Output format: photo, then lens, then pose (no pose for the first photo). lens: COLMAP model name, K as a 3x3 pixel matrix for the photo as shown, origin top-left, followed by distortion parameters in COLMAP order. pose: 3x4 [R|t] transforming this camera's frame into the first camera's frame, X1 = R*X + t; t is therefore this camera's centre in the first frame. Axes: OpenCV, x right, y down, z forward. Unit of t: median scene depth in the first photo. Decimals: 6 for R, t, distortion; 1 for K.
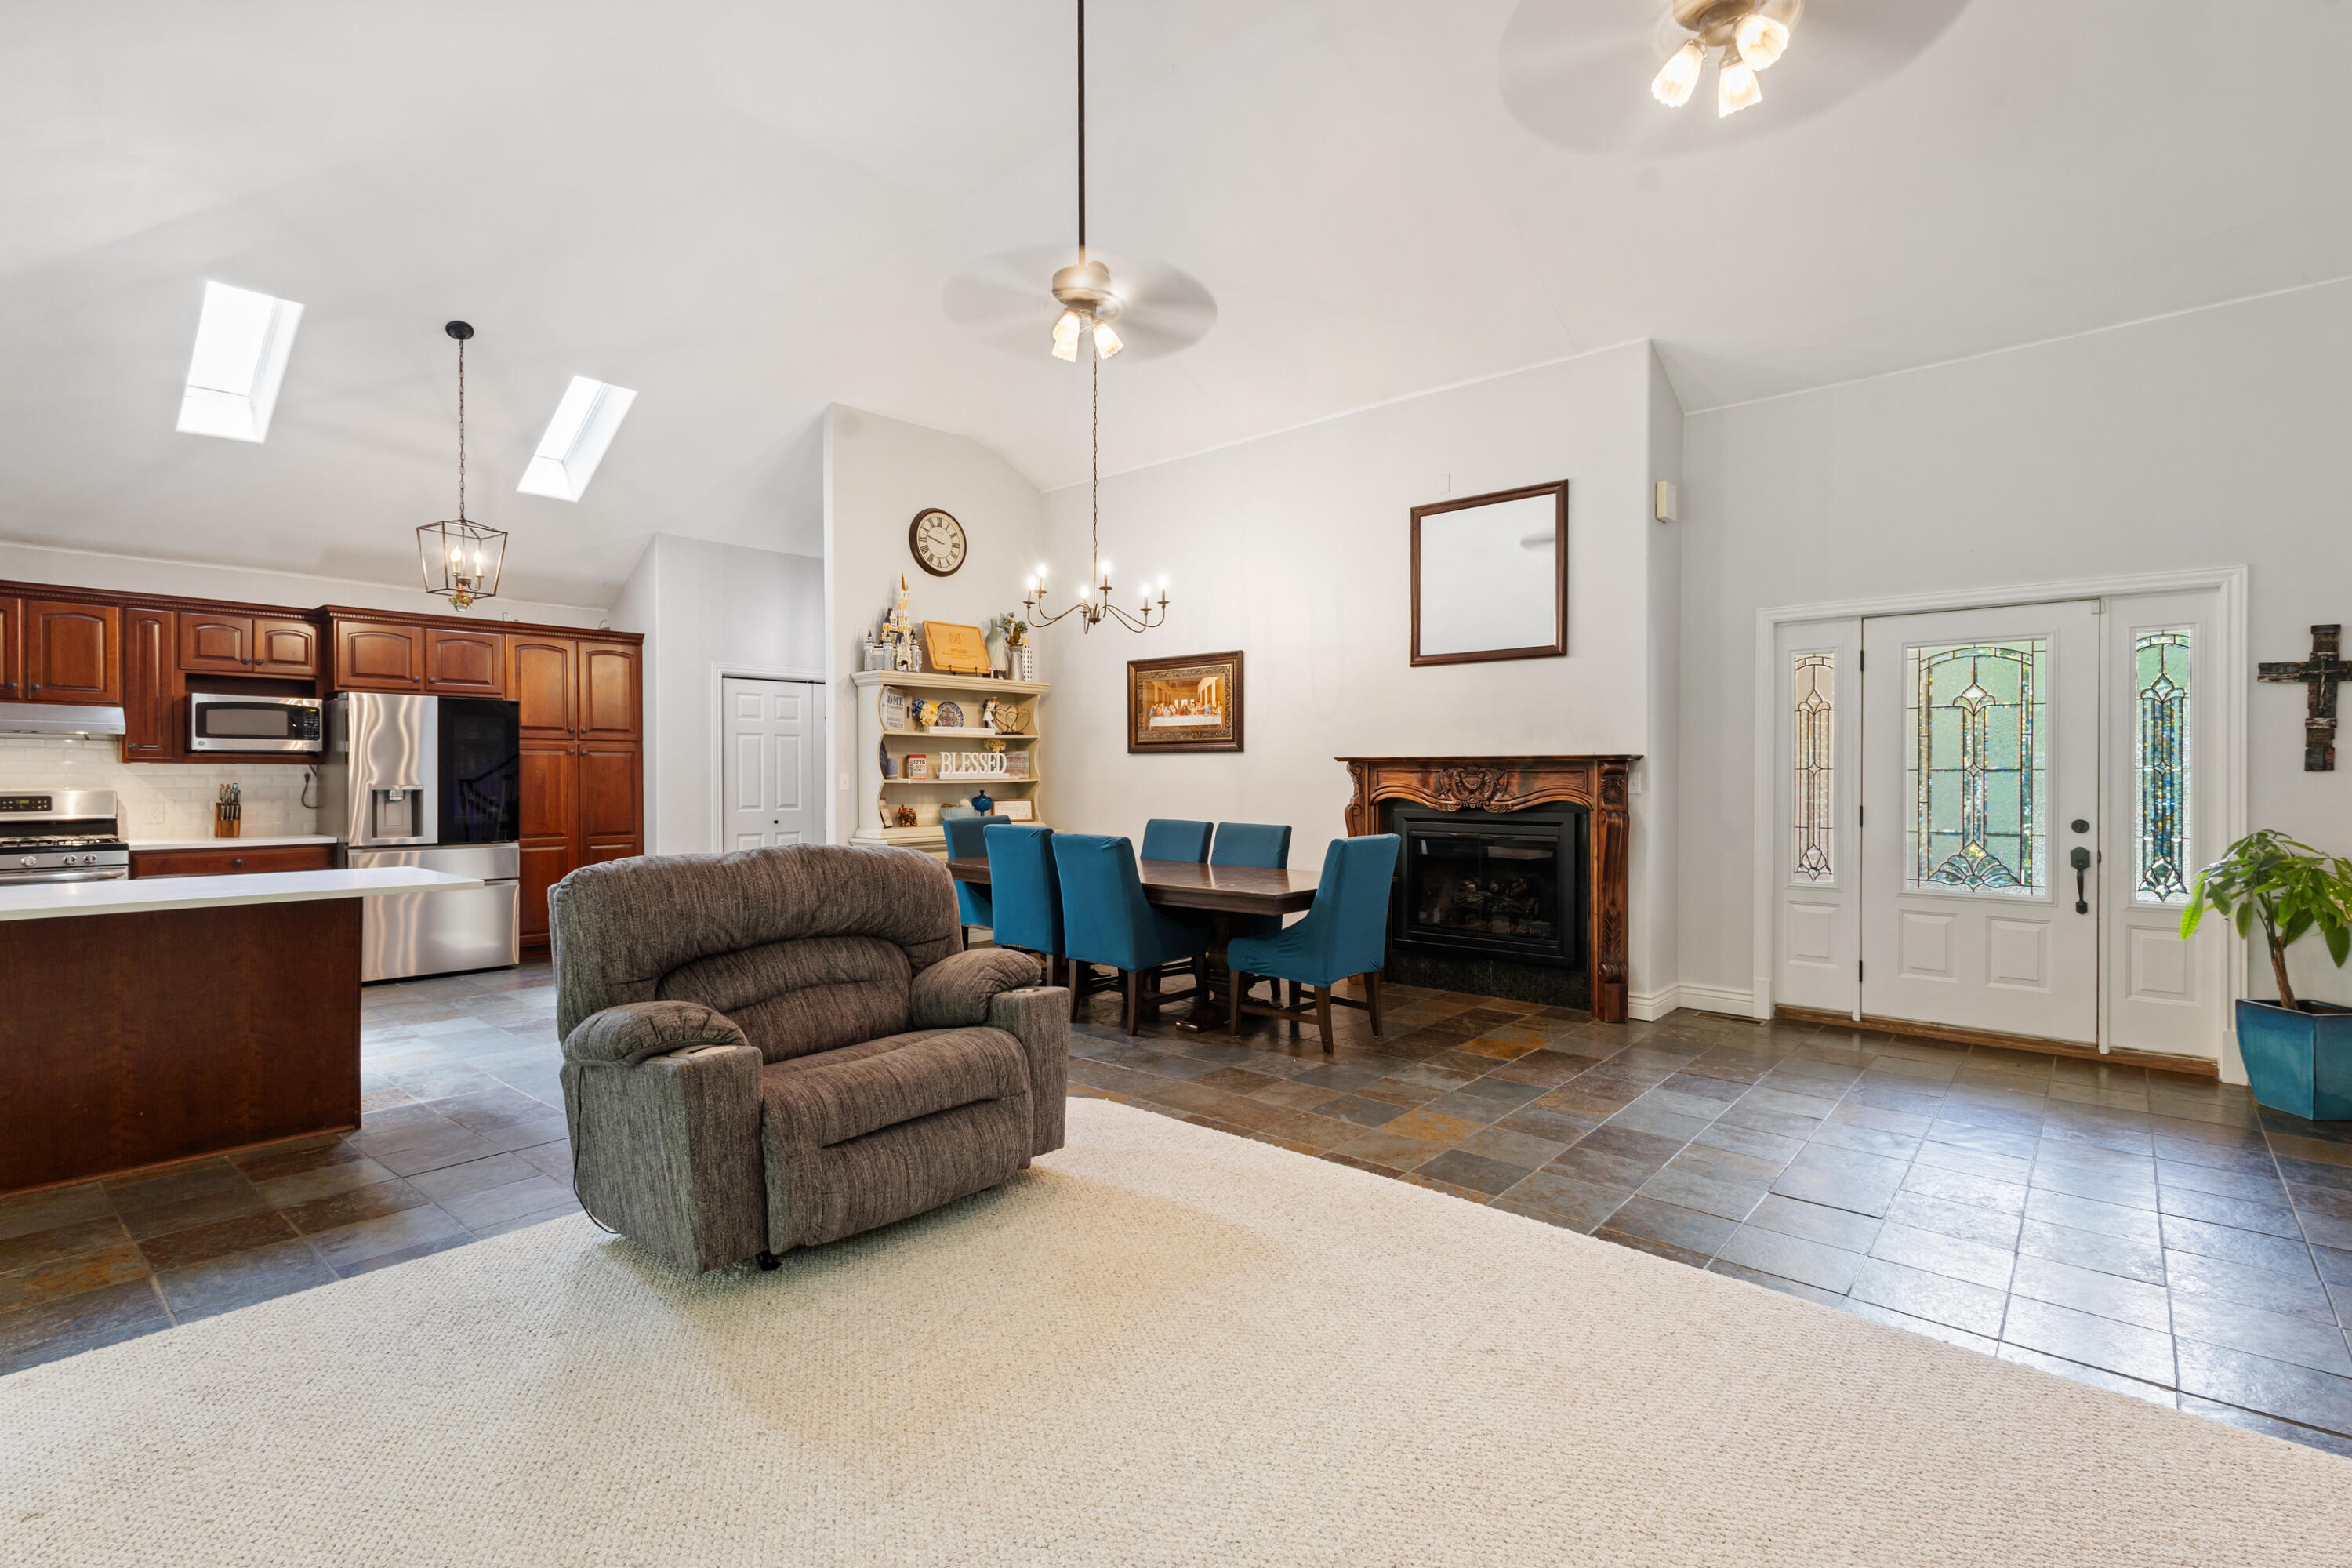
lens RADIAL K [[1075.6, 0, 1185.0], [0, 1075.6, 775.7], [0, 0, 1]] dist [0.005793, -0.000148]
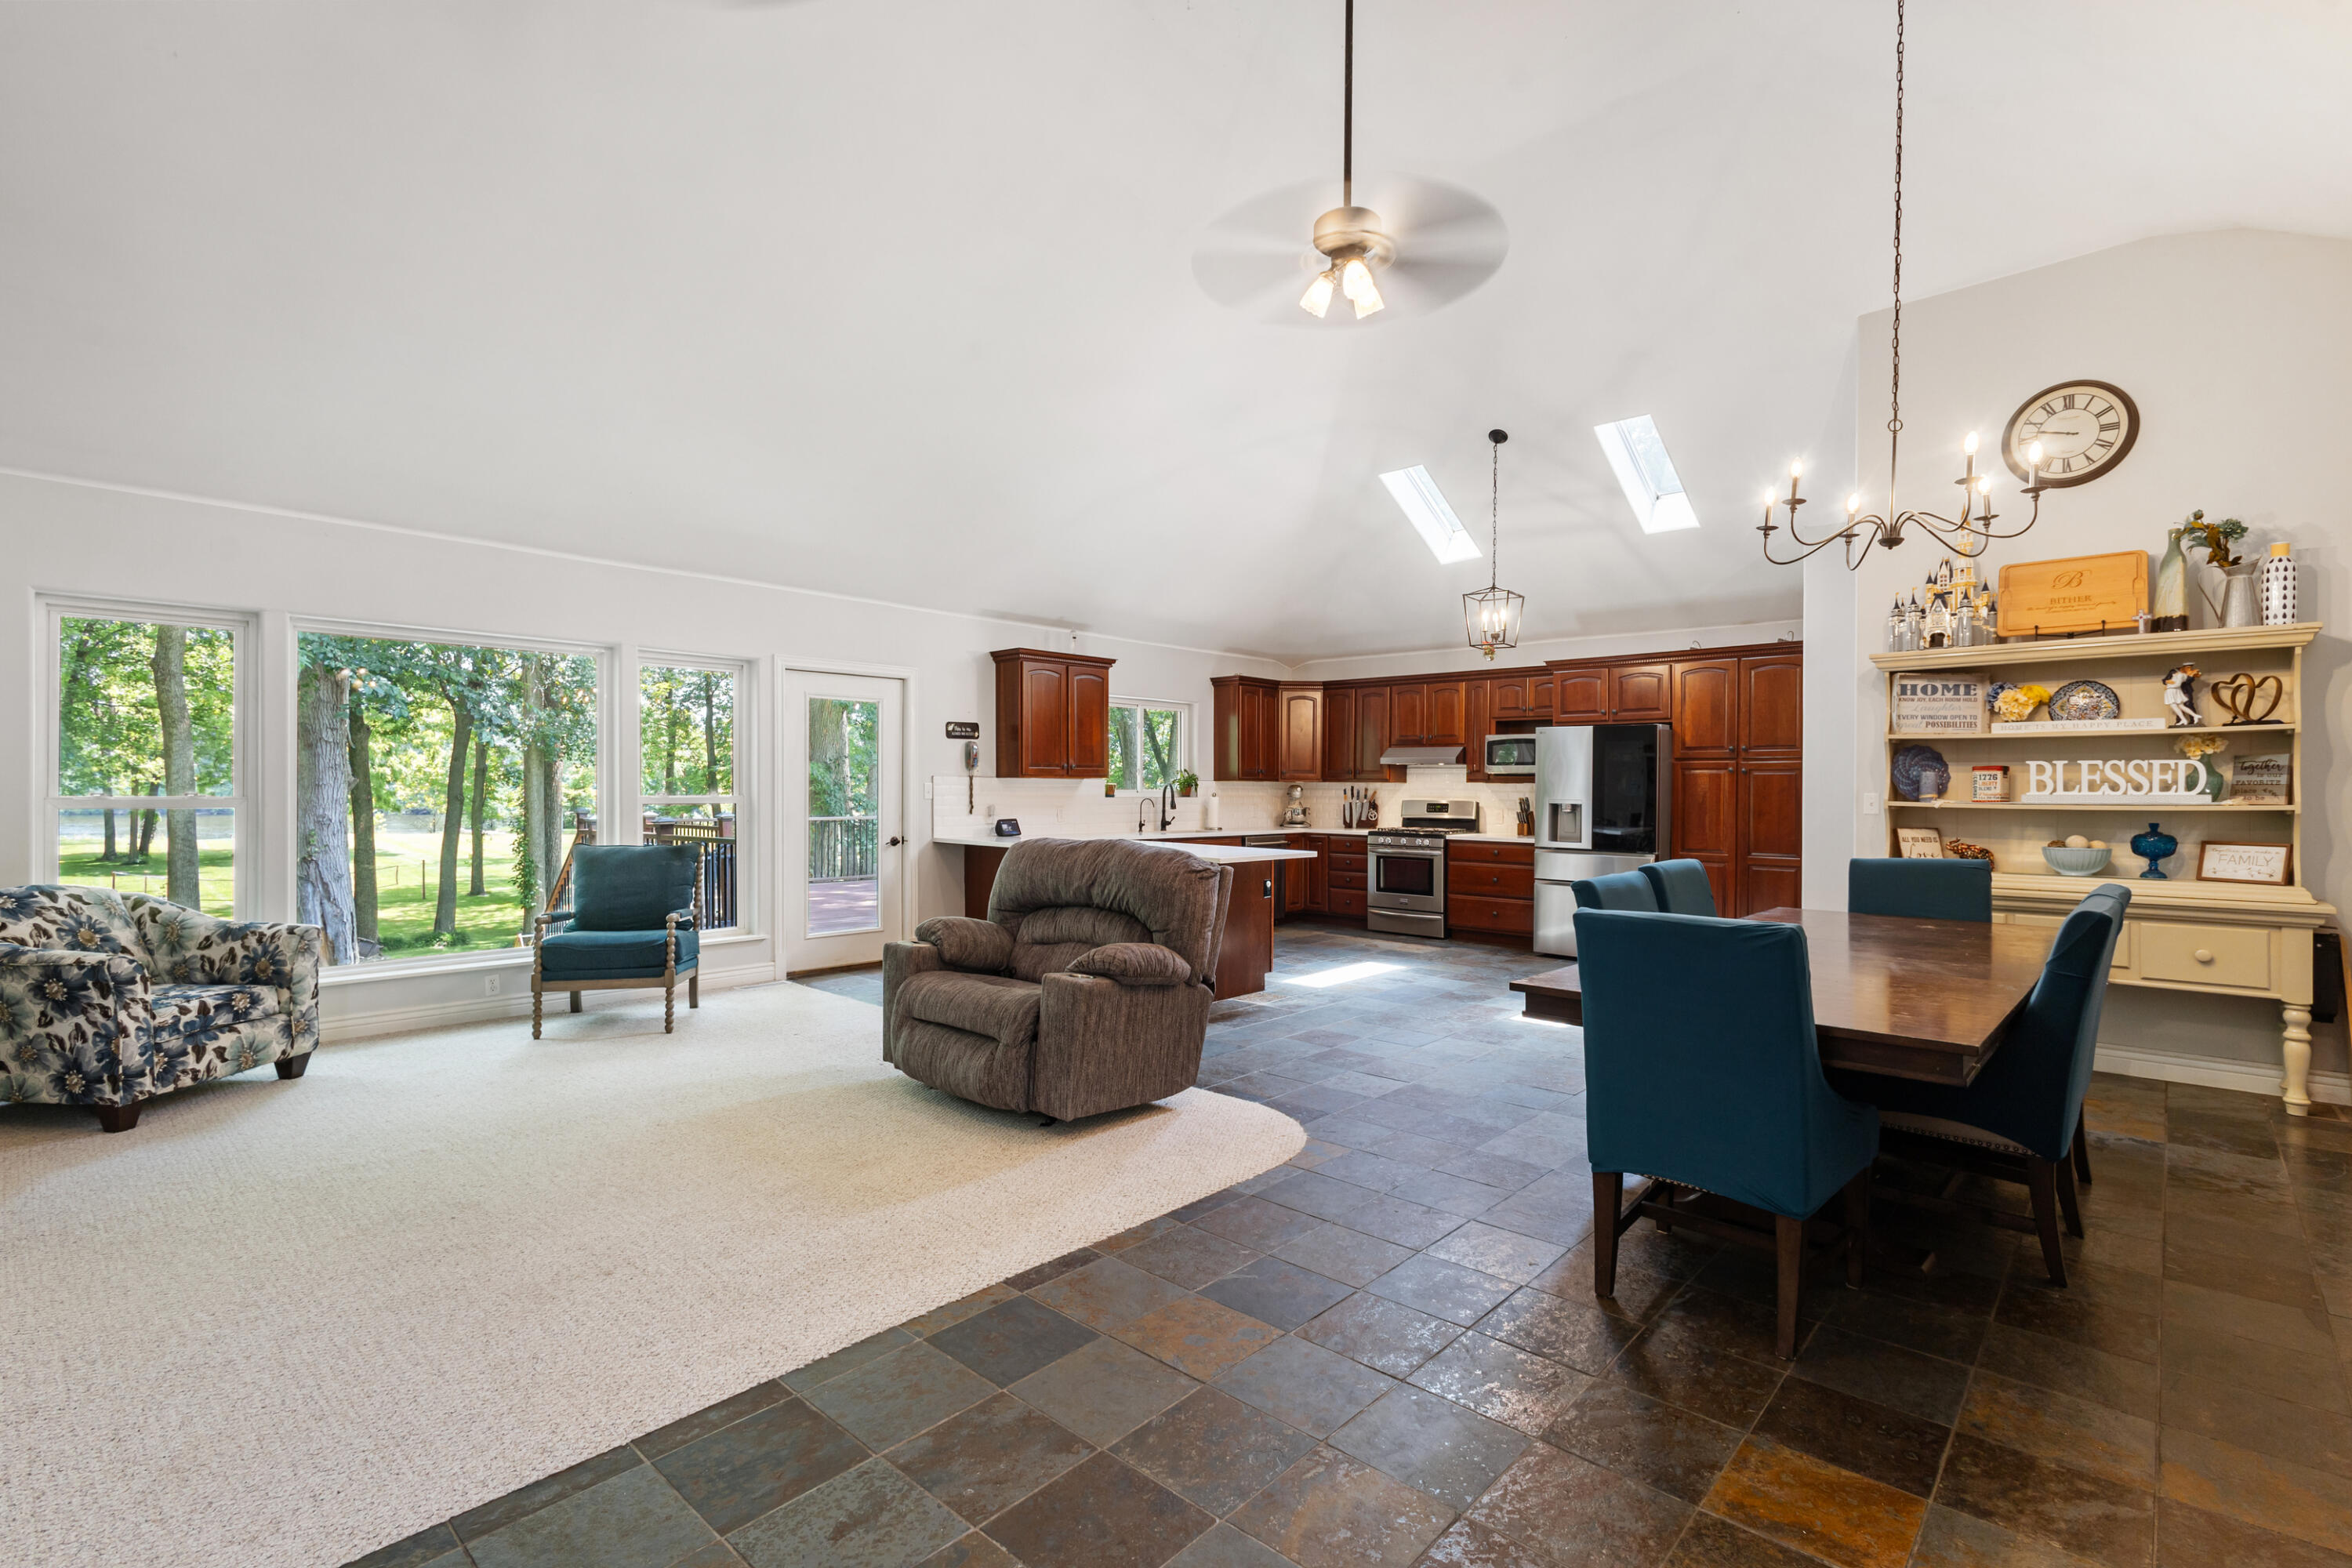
lens RADIAL K [[1078.4, 0, 1176.0], [0, 1078.4, 784.0], [0, 0, 1]] dist [0.003353, -0.000651]
pose [[-0.031681, -0.003435, -0.999492, 0.665381], [-0.010055, 0.999945, -0.003118, -0.001598], [0.999447, 0.009951, -0.031714, 0.759815]]
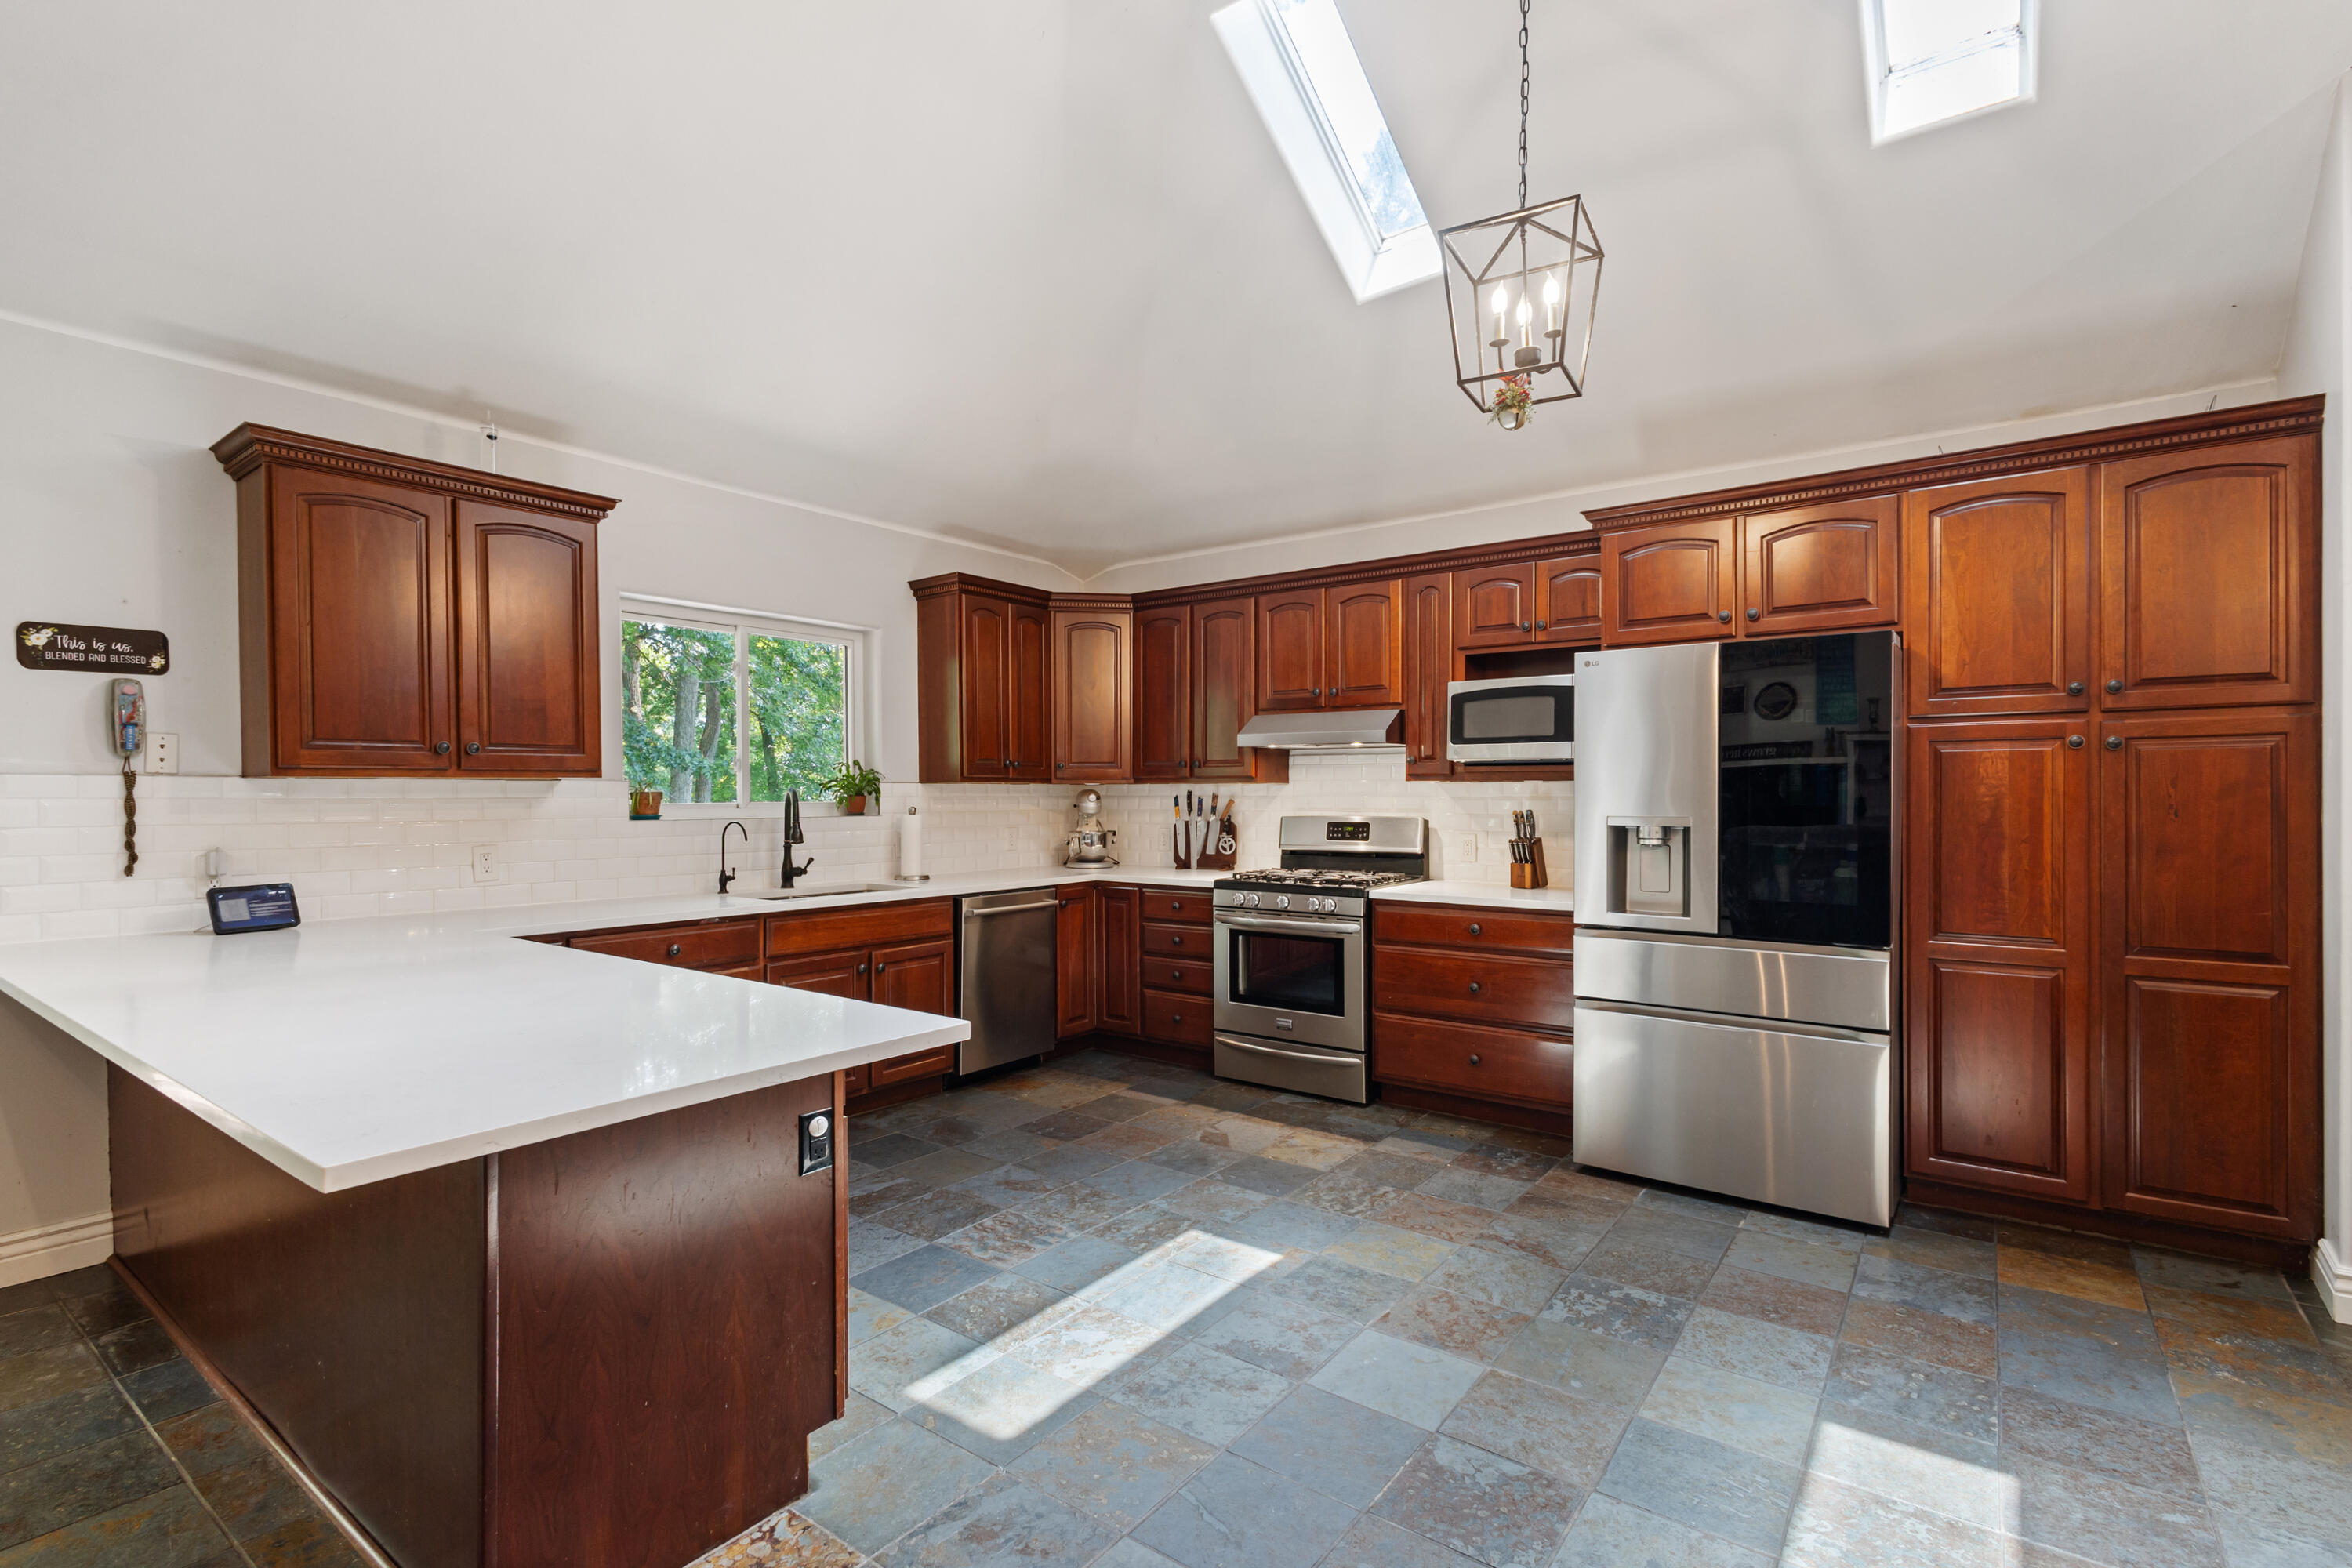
lens RADIAL K [[1101.0, 0, 1168.8], [0, 1101.0, 792.7], [0, 0, 1]] dist [0.000784, -0.000128]
pose [[0.066045, -0.002063, -0.997814, -0.259139], [0.000449, 0.999998, -0.002038, -0.002964], [0.997817, -0.000314, 0.066046, 0.931640]]
